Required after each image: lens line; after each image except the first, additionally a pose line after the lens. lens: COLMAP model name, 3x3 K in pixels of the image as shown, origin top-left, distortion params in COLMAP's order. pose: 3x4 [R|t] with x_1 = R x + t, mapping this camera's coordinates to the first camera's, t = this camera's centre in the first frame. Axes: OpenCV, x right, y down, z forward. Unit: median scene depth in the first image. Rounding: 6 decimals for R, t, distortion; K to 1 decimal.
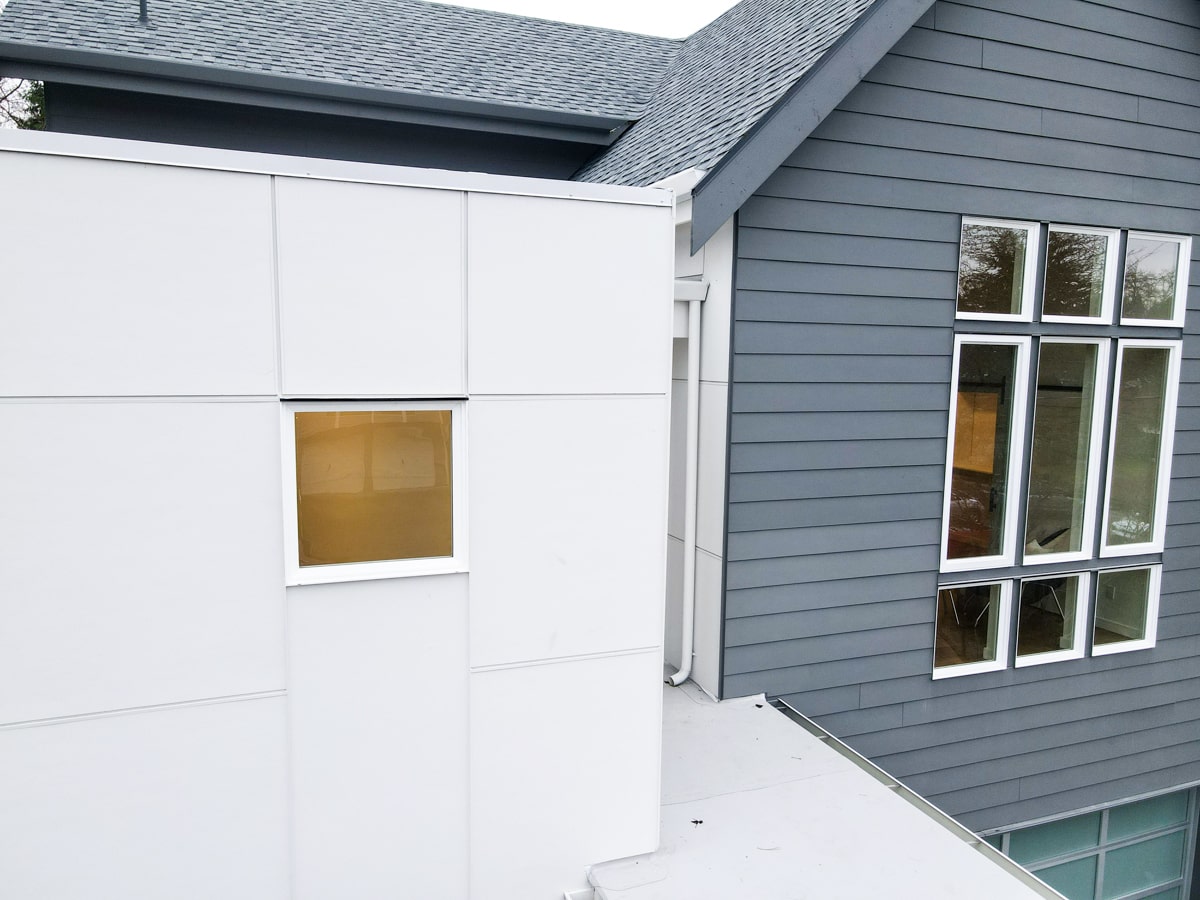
lens RADIAL K [[880.3, 0, 595.5], [0, 880.3, 455.7], [0, 0, 1]] dist [0.007152, 0.015631]
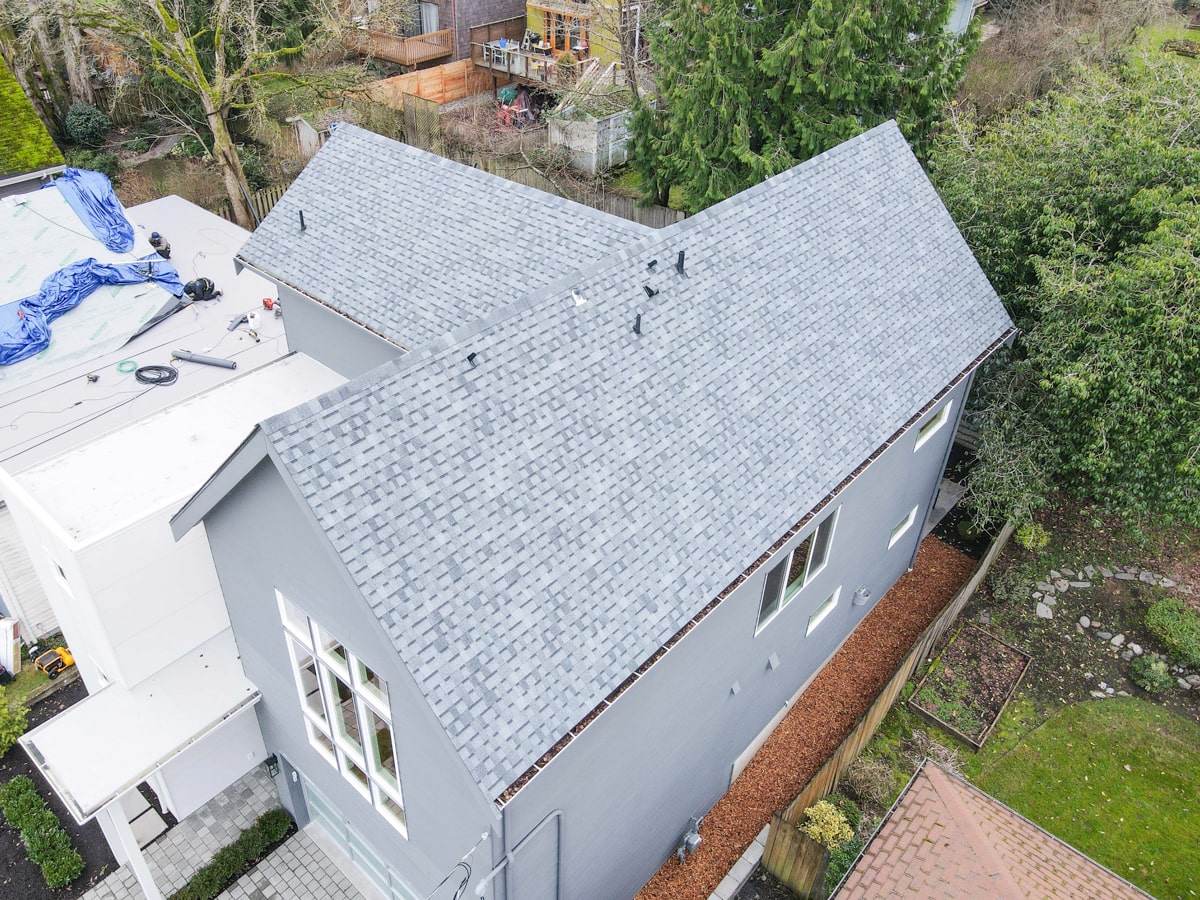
lens RADIAL K [[936.2, 0, 557.9], [0, 936.2, 429.2], [0, 0, 1]] dist [0.010059, 0.016971]
pose [[0.434726, 0.515219, -0.738622, 1.782677], [-0.107924, 0.844073, 0.525255, -1.505443], [0.894072, -0.148627, 0.422545, 0.663463]]
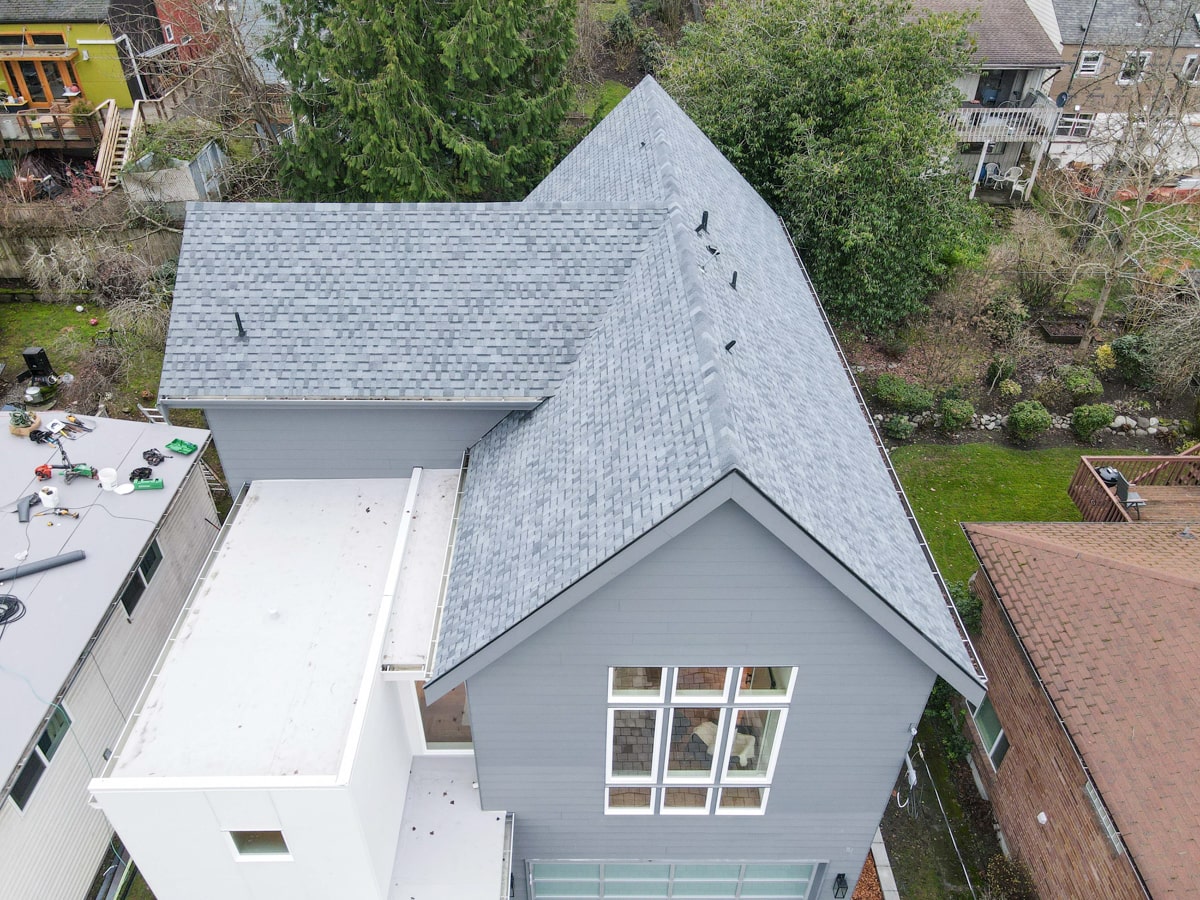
lens RADIAL K [[880.3, 0, 592.2], [0, 880.3, 453.5], [0, 0, 1]] dist [0.007152, 0.015631]
pose [[0.931824, 0.216135, -0.291531, 0.716825], [-0.036337, 0.854842, 0.517615, -1.377258], [0.361087, -0.471733, 0.804415, -0.200836]]
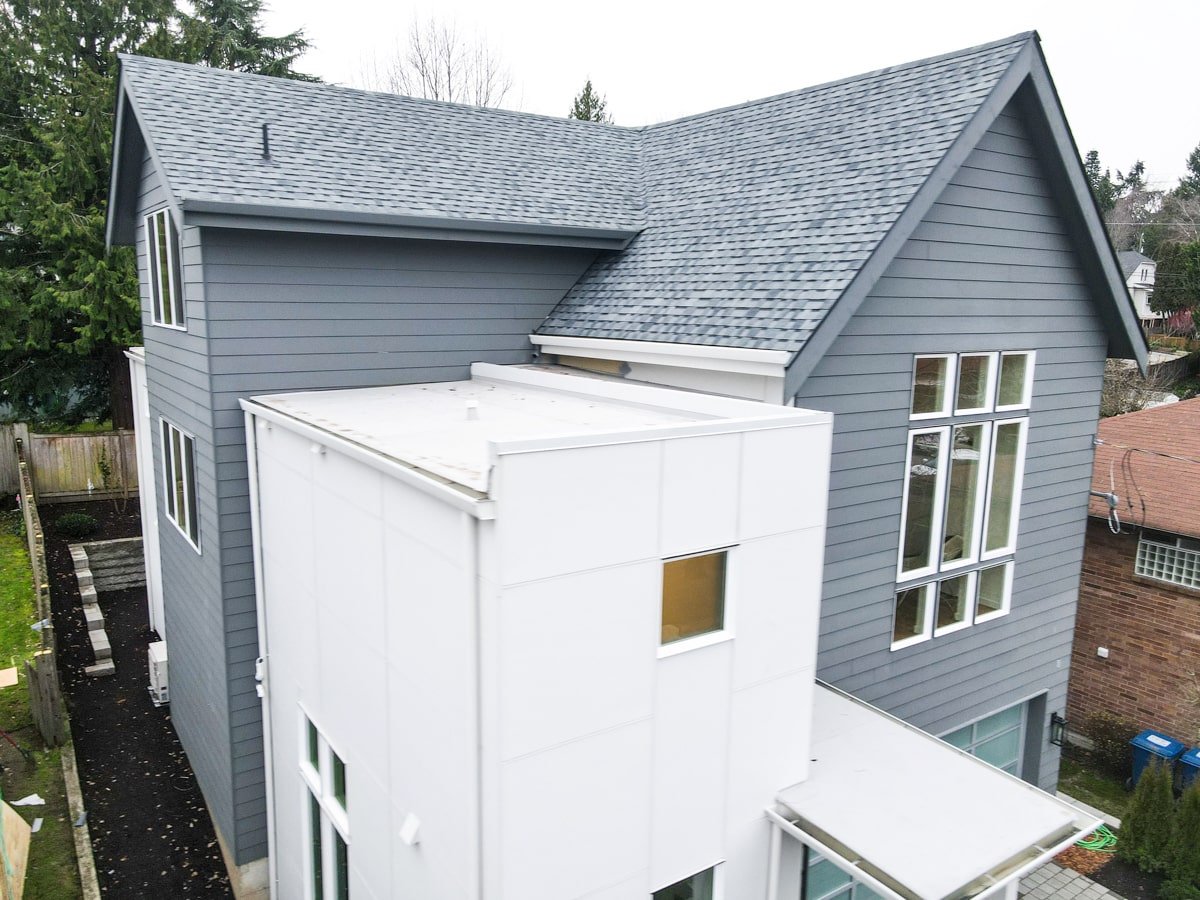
lens RADIAL K [[880.3, 0, 599.3], [0, 880.3, 450.6], [0, 0, 1]] dist [0.007152, 0.015631]
pose [[0.974277, -0.035592, 0.222527, -0.415976], [0.022390, 0.997852, 0.061570, -0.187960], [-0.224241, -0.055004, 0.972980, -0.334643]]
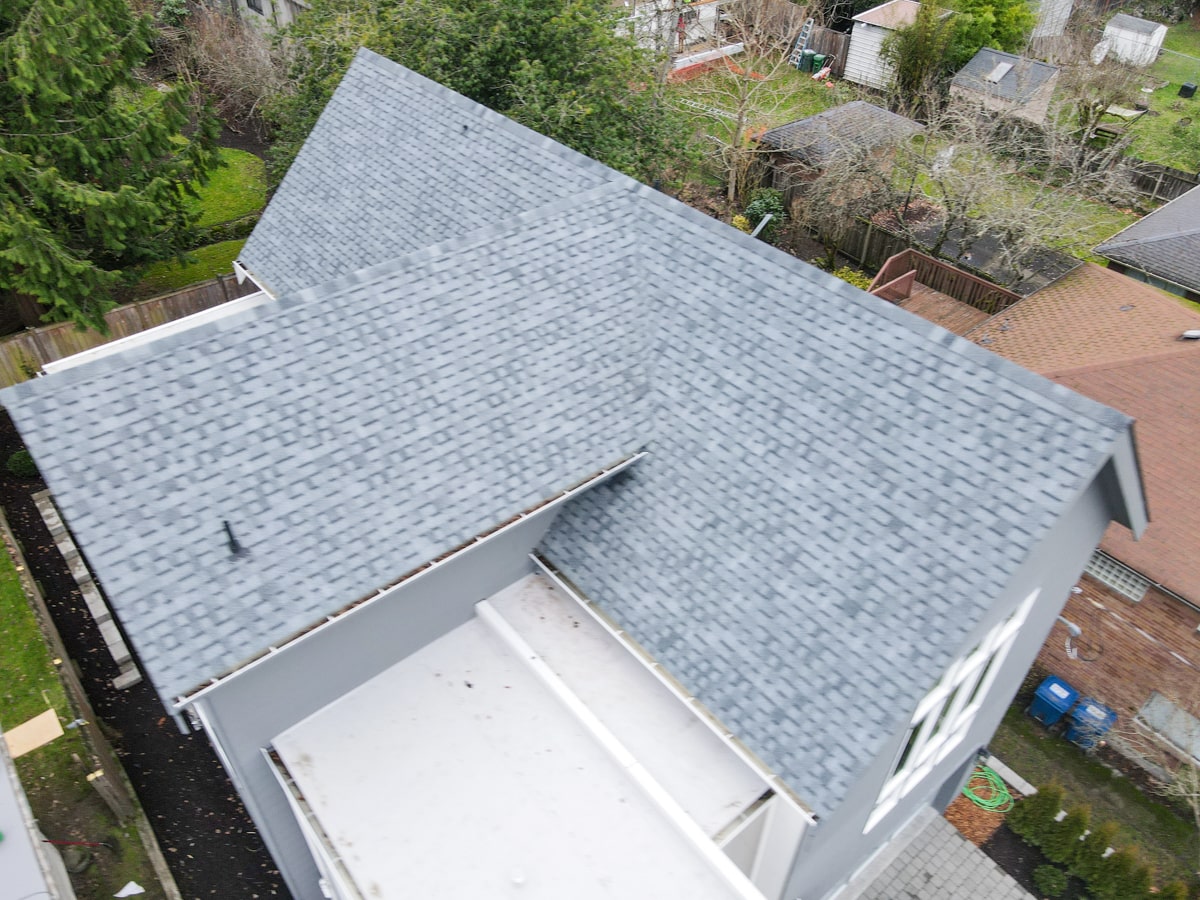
lens RADIAL K [[880.3, 0, 595.1], [0, 880.3, 450.3], [0, 0, 1]] dist [0.007152, 0.015631]
pose [[0.952990, -0.198296, 0.229103, -0.380828], [0.037258, 0.827064, 0.560872, -1.361129], [-0.300701, -0.525970, 0.795572, 0.133273]]
